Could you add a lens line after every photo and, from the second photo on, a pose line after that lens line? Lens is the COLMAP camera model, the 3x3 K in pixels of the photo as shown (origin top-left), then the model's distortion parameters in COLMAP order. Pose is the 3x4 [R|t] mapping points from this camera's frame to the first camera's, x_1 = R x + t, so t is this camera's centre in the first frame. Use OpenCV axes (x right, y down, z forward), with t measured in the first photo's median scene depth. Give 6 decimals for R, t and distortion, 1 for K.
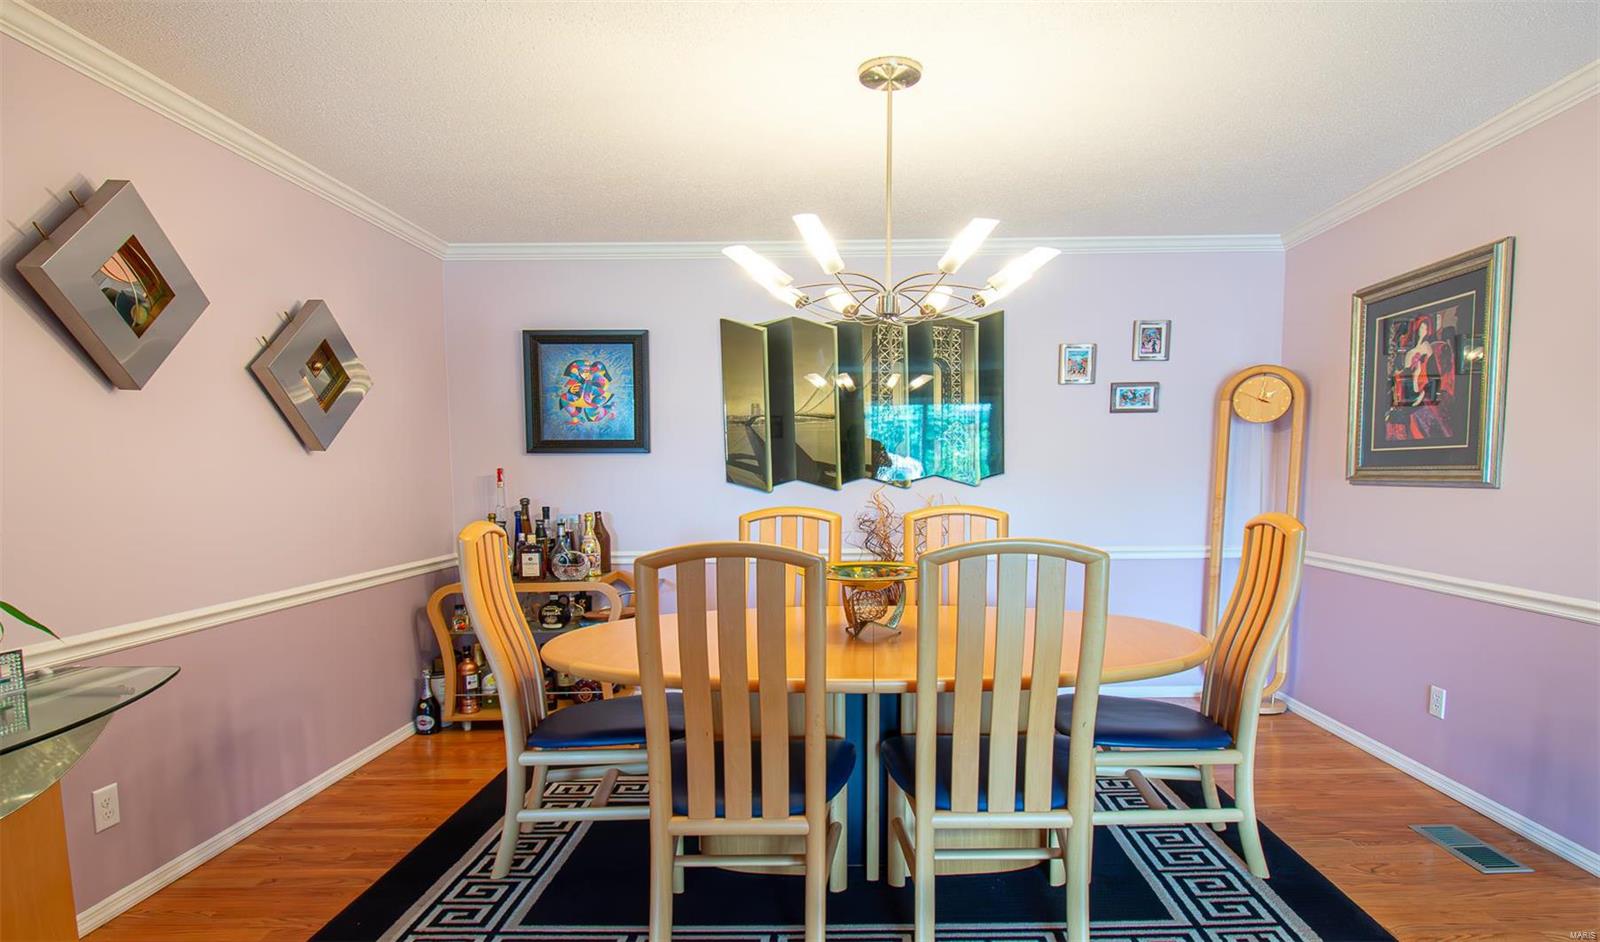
lens RADIAL K [[785.7, 0, 863.1], [0, 785.7, 538.0], [0, 0, 1]] dist [0.021022, -0.014117]
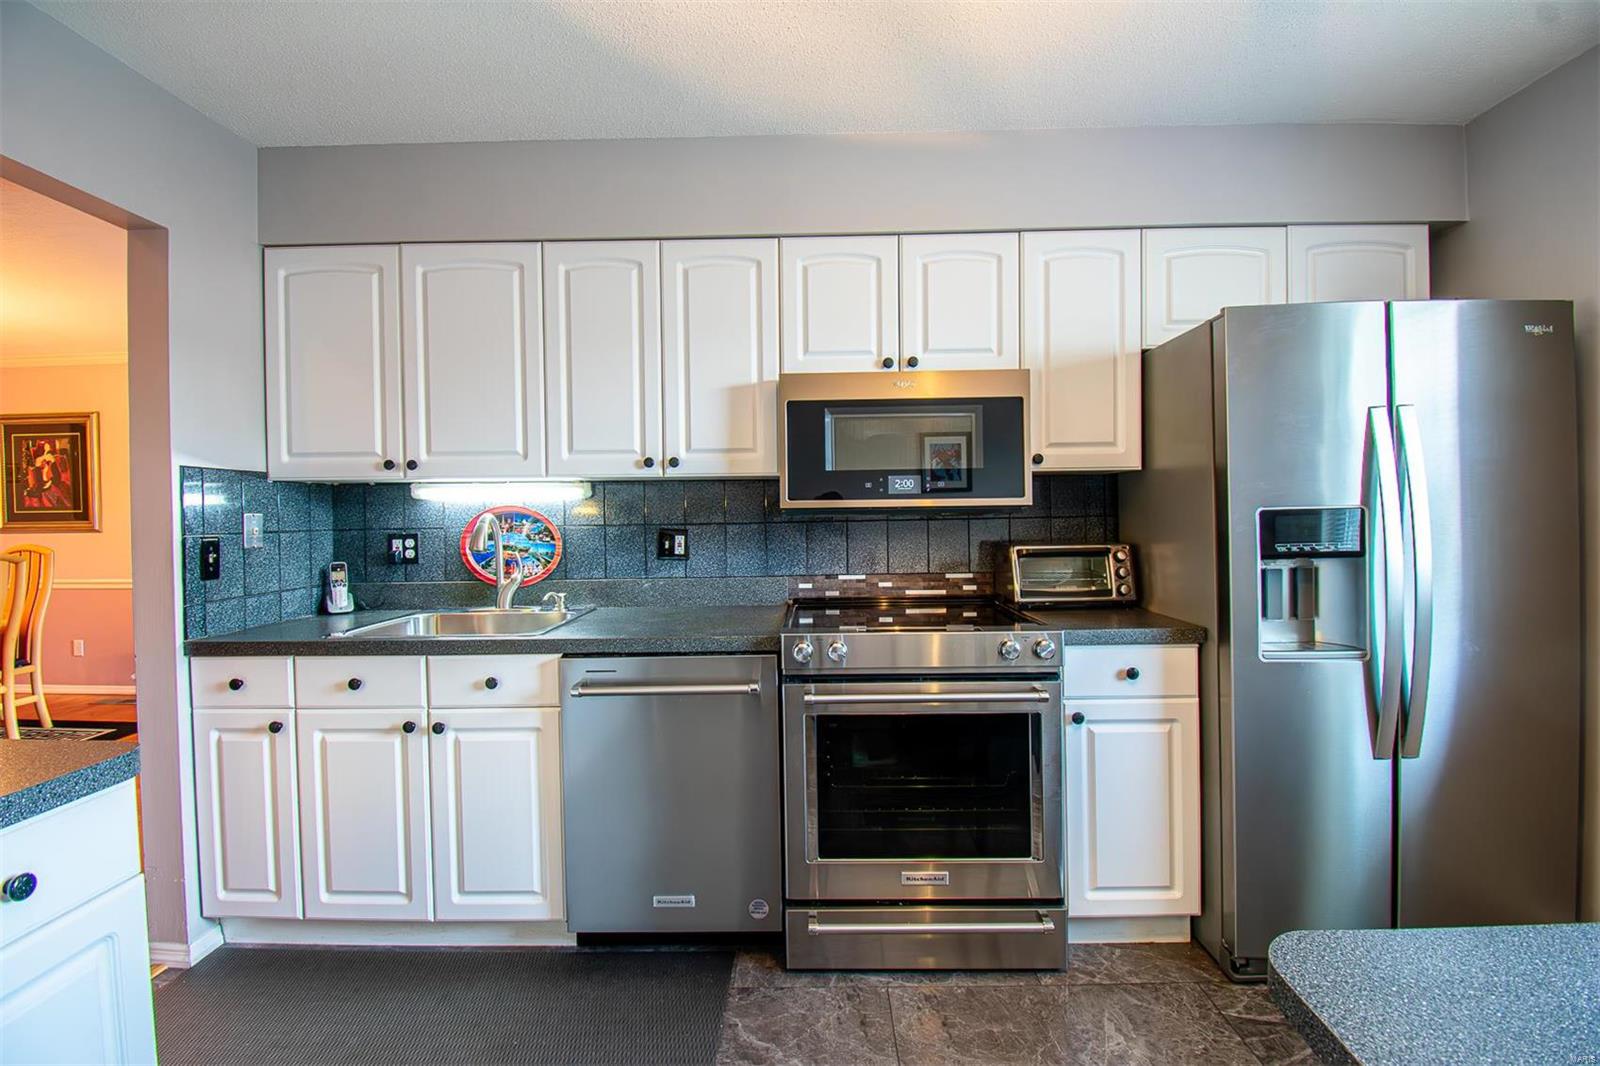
lens RADIAL K [[711.4, 0, 800.7], [0, 711.4, 520.9], [0, 0, 1]] dist [0.024383, -0.027364]
pose [[0.031817, -0.003930, 0.999486, -0.882338], [0.098996, 0.995088, 0.000761, 0.076920], [-0.994579, 0.098921, 0.032050, -0.775810]]
